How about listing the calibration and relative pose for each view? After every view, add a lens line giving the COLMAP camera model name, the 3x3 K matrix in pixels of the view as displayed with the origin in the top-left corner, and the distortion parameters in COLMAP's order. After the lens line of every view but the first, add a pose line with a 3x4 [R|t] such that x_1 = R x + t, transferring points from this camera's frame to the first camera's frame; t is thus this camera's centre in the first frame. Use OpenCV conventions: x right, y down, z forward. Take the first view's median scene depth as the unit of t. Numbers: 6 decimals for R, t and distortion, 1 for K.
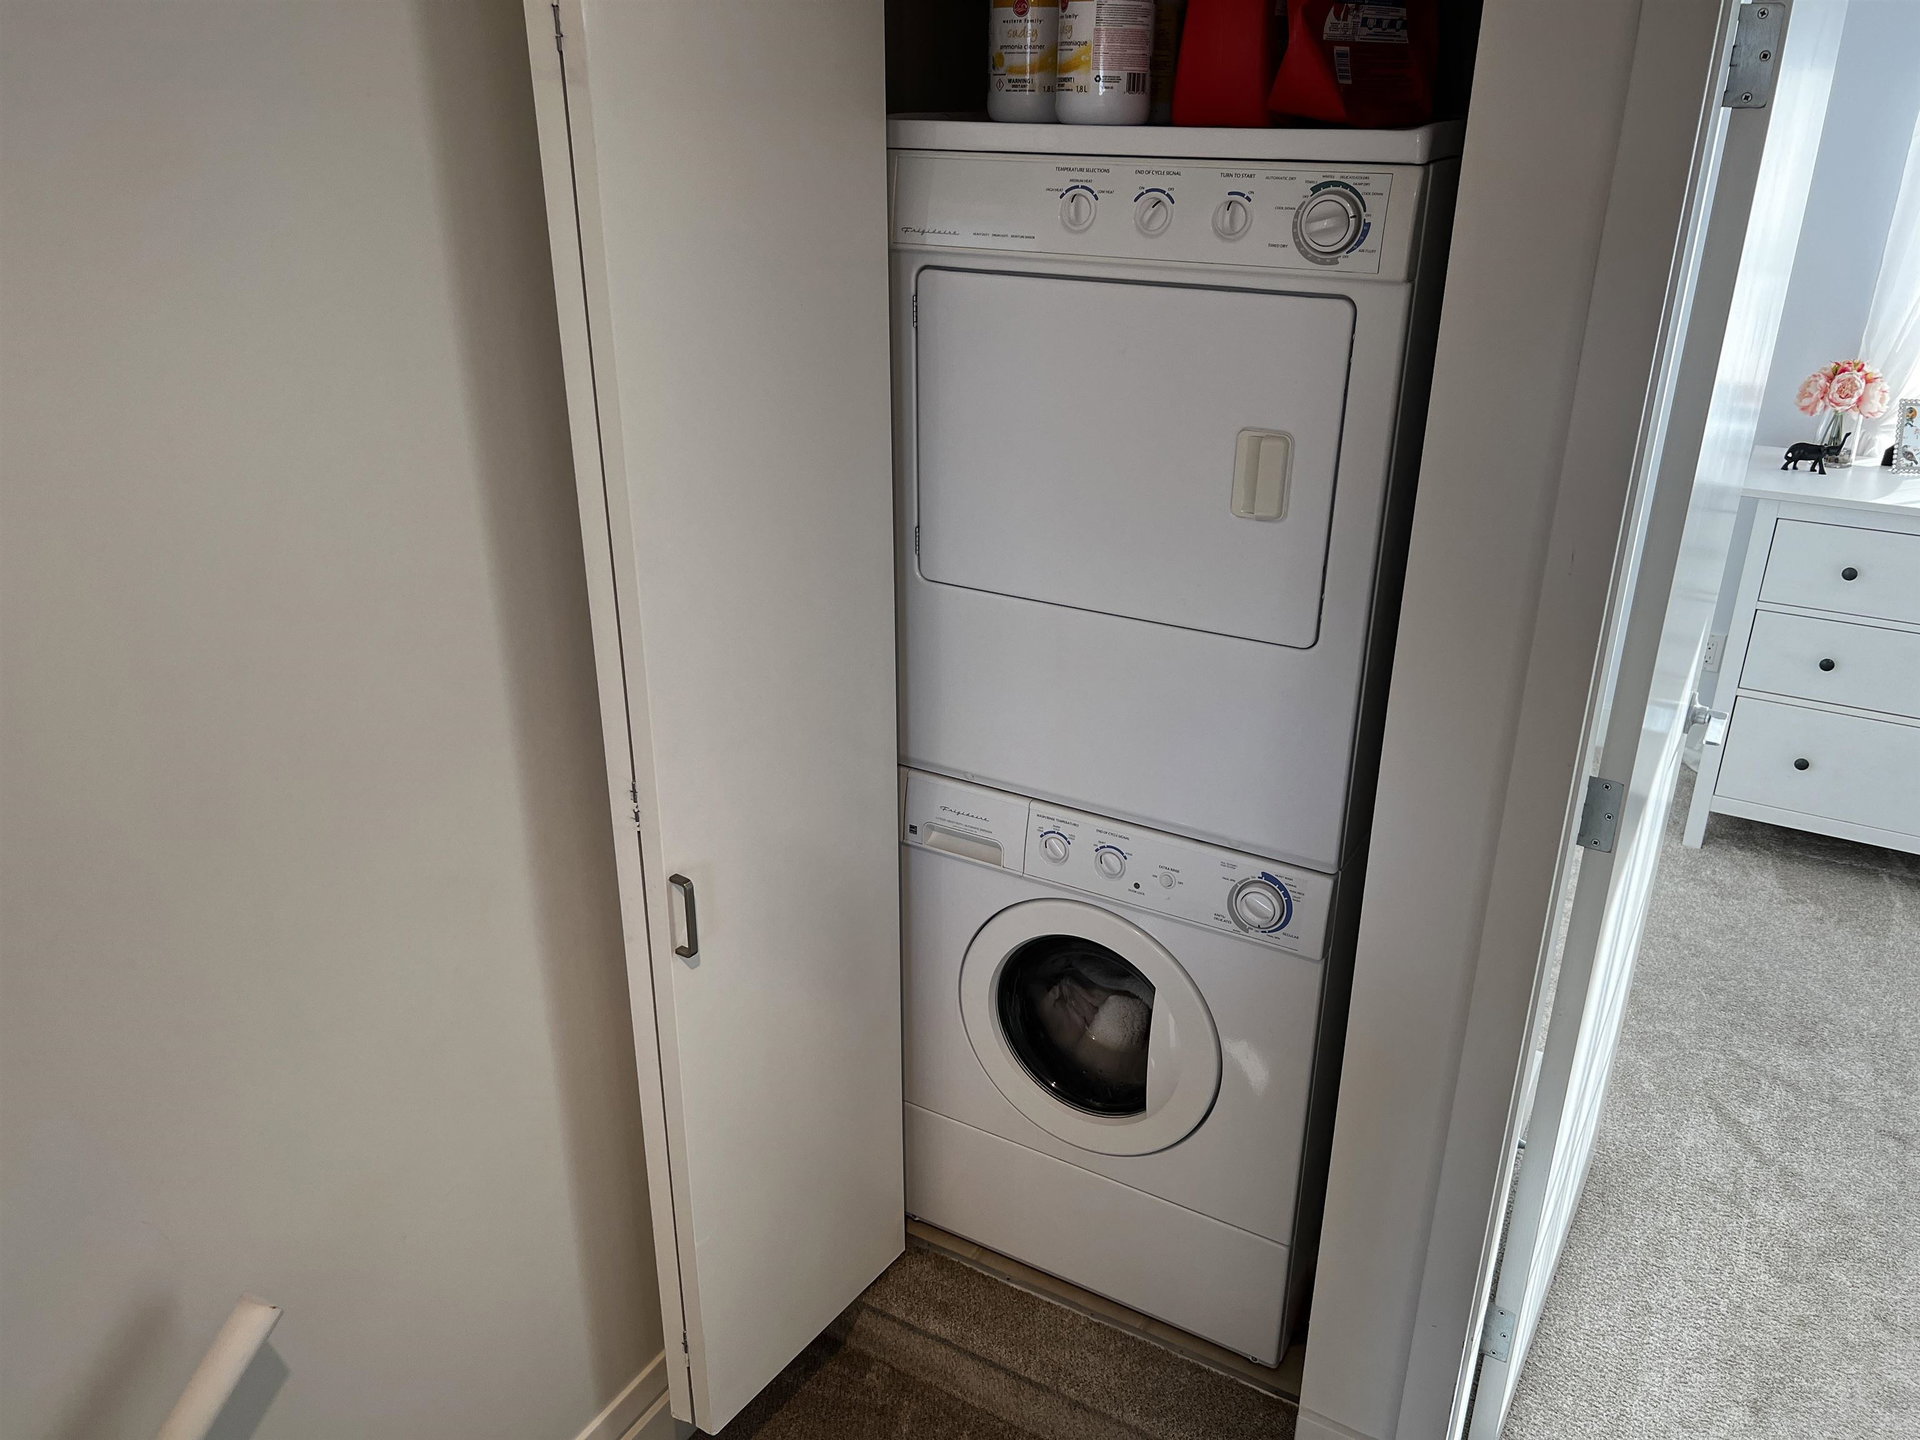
lens RADIAL K [[1439.2, 0, 964.9], [0, 1439.2, 727.3], [0, 0, 1]] dist [0.042126, -0.039987]
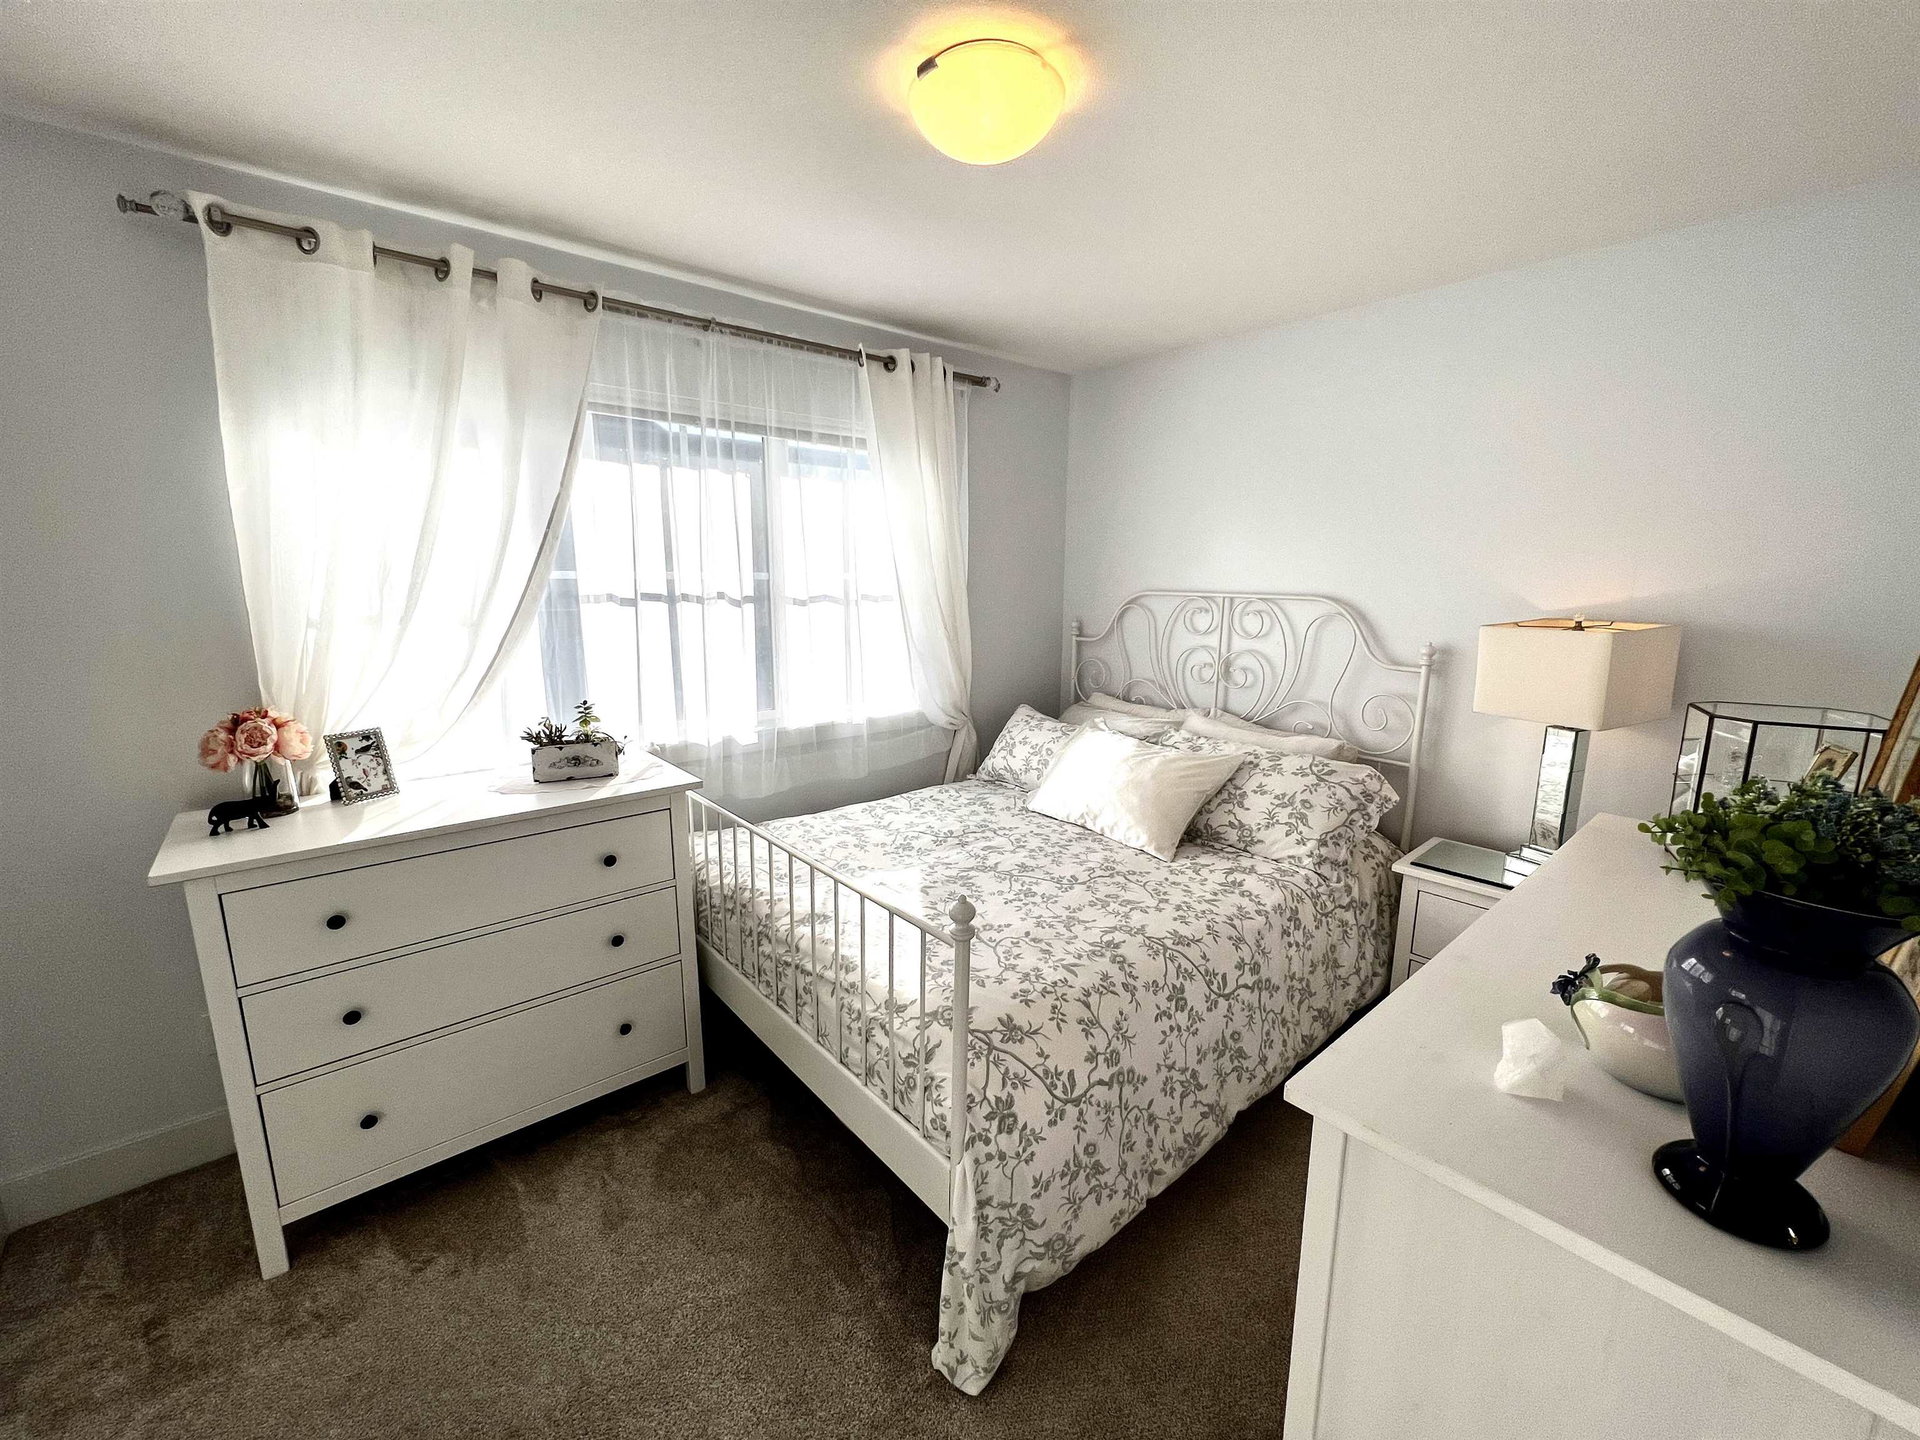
lens RADIAL K [[769.8, 0, 967.2], [0, 769.8, 715.1], [0, 0, 1]] dist [-0.002819, 0.001014]
pose [[0.332144, -0.177703, 0.926338, 0.297863], [0.369466, 0.928126, 0.045572, -0.097766], [-0.867856, 0.327114, 0.373927, 0.405233]]
